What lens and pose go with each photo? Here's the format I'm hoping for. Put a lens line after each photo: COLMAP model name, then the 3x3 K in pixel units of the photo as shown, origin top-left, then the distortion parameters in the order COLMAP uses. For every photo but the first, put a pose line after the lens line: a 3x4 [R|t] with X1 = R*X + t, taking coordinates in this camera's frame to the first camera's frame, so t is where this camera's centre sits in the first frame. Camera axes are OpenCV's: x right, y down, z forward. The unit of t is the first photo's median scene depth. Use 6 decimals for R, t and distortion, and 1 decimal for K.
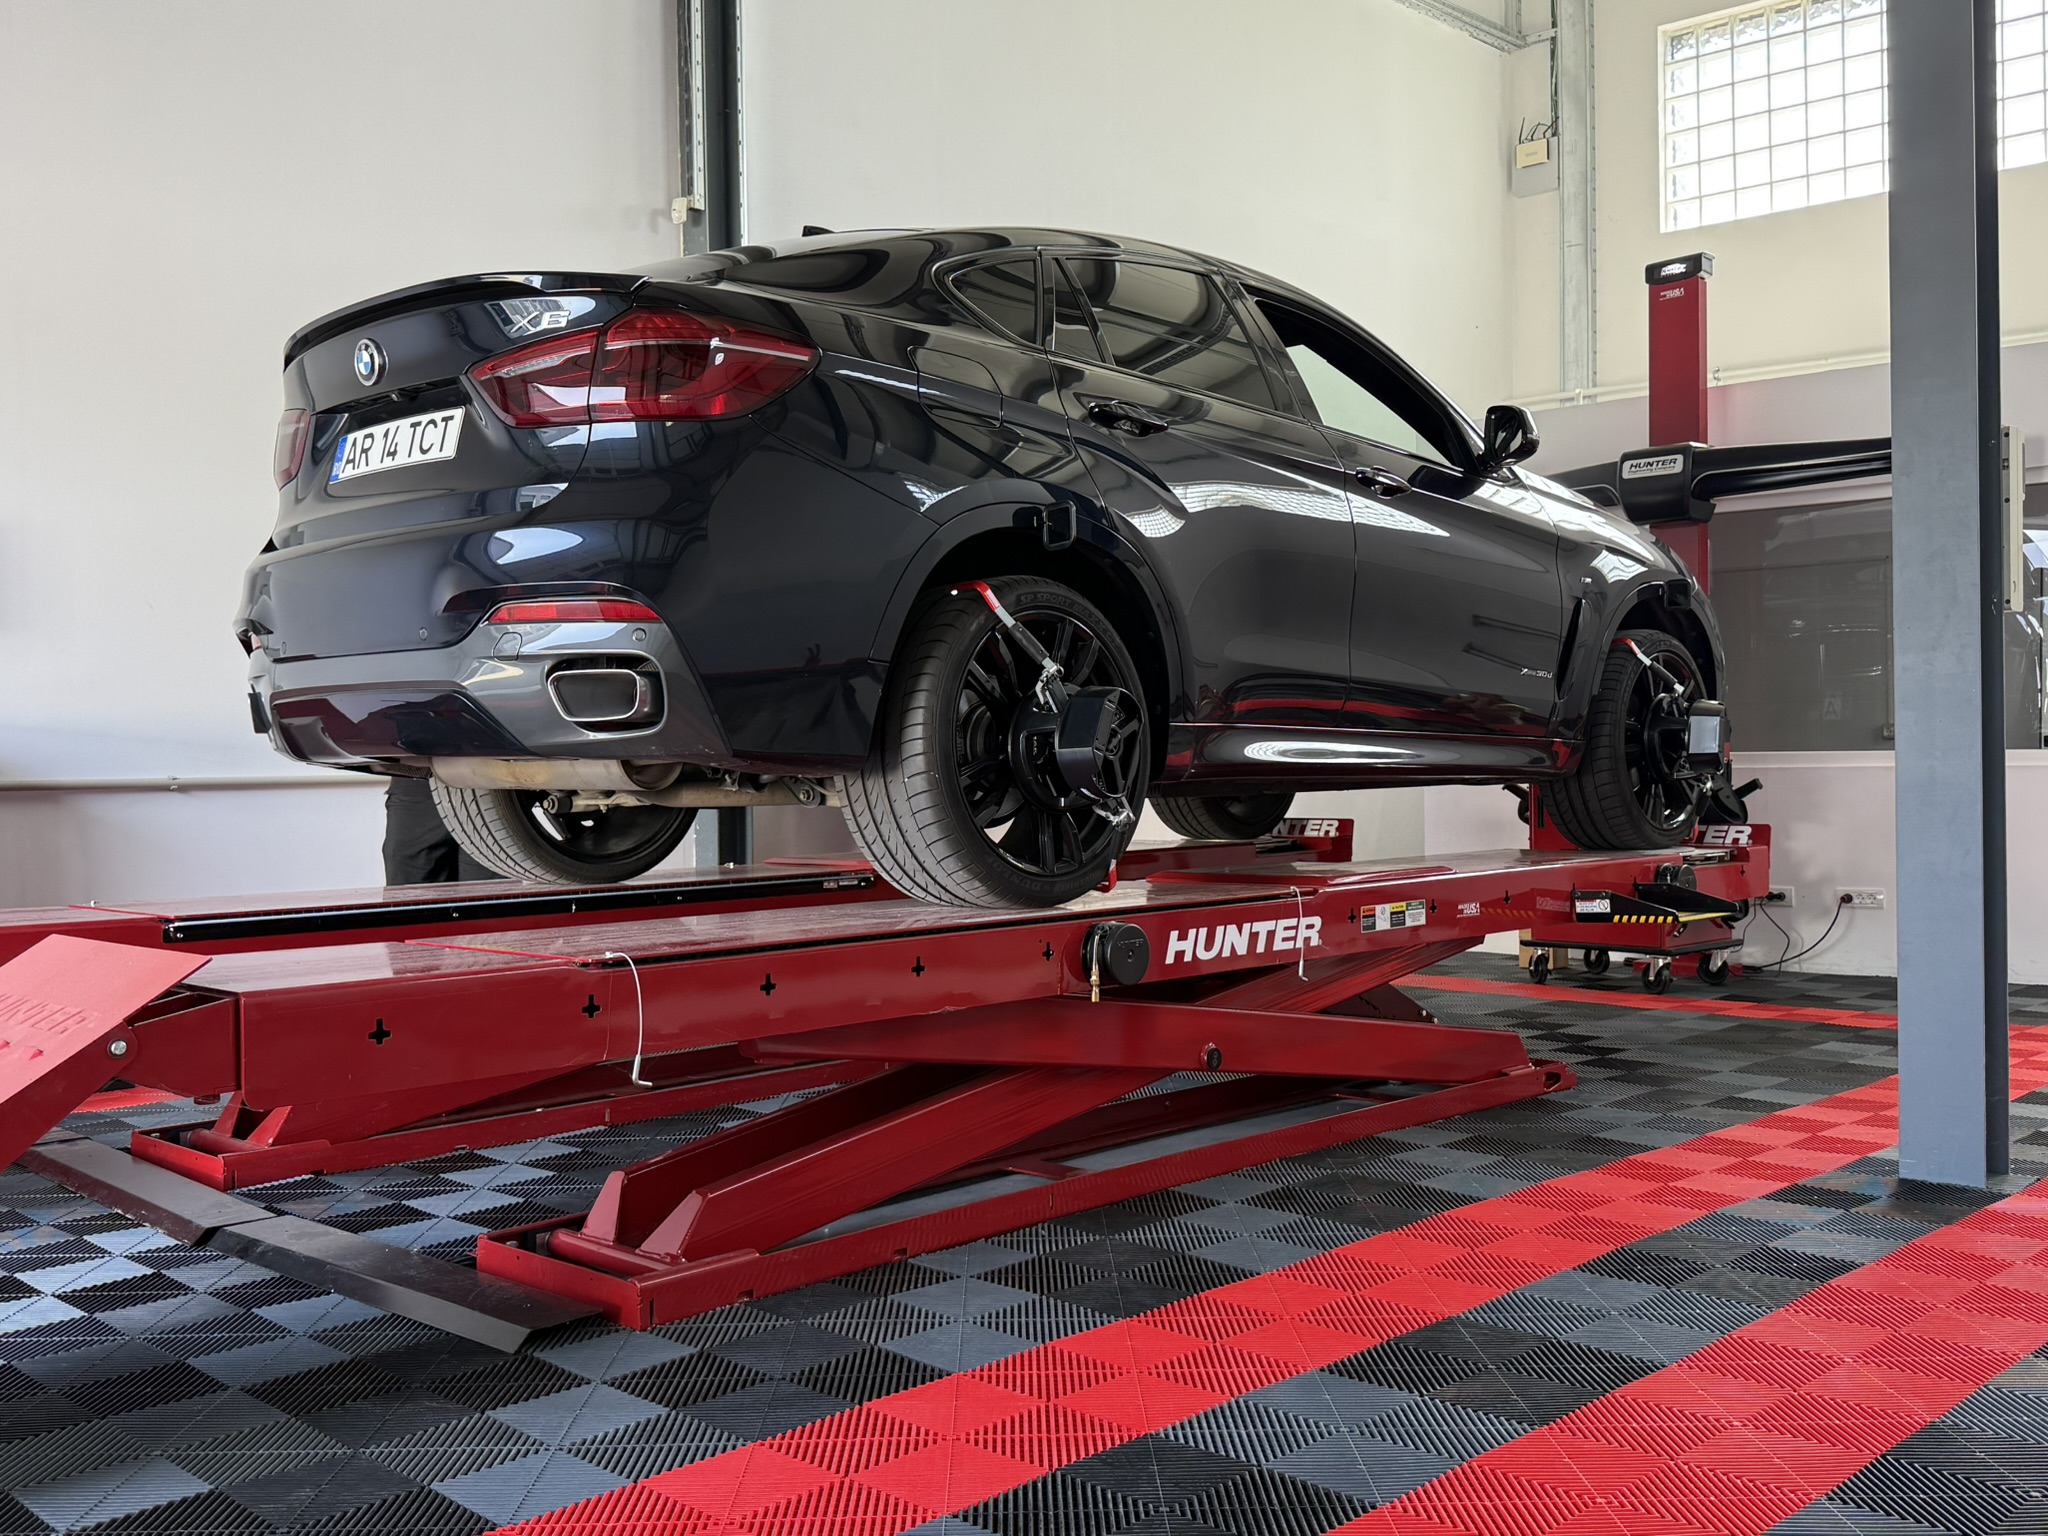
lens RADIAL K [[1956.6, 0, 1045.3], [0, 1956.6, 771.9], [0, 0, 1]] dist [0.067243, 0.000000]
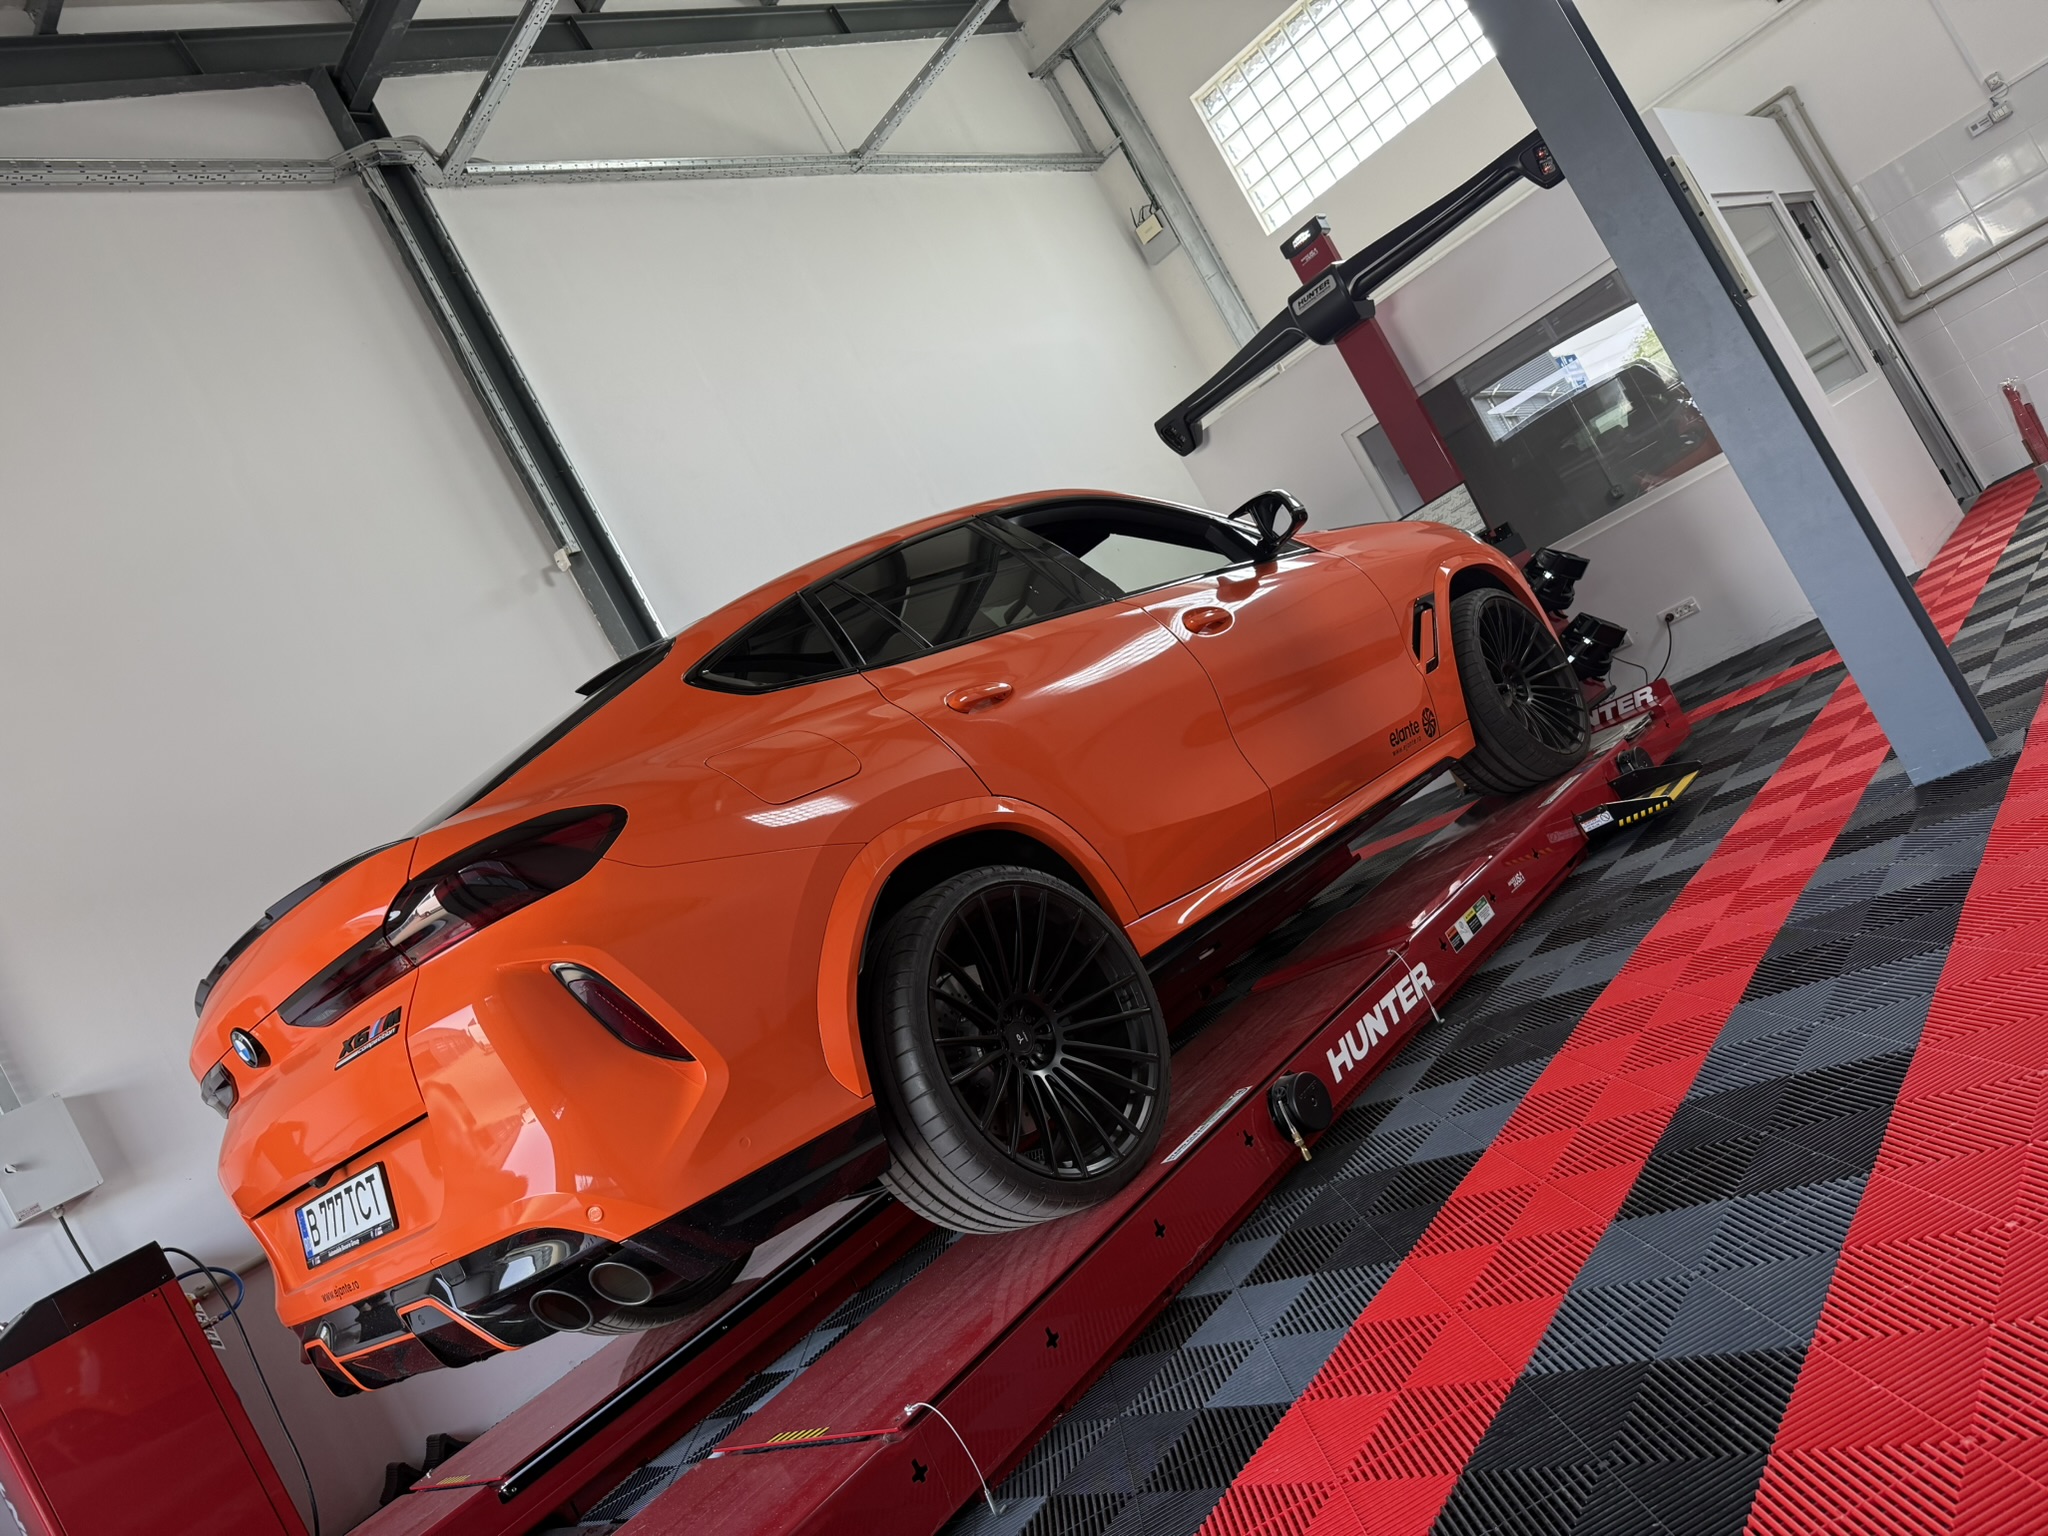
lens RADIAL K [[1479.3, 0, 1010.2], [0, 1479.3, 756.2], [0, 0, 1]] dist [0.009342, 0.002176]
pose [[0.883748, -0.467707, 0.015469, -0.025163], [0.467795, 0.882061, -0.055998, -0.000401], [0.012546, 0.056725, 0.998311, 0.198738]]
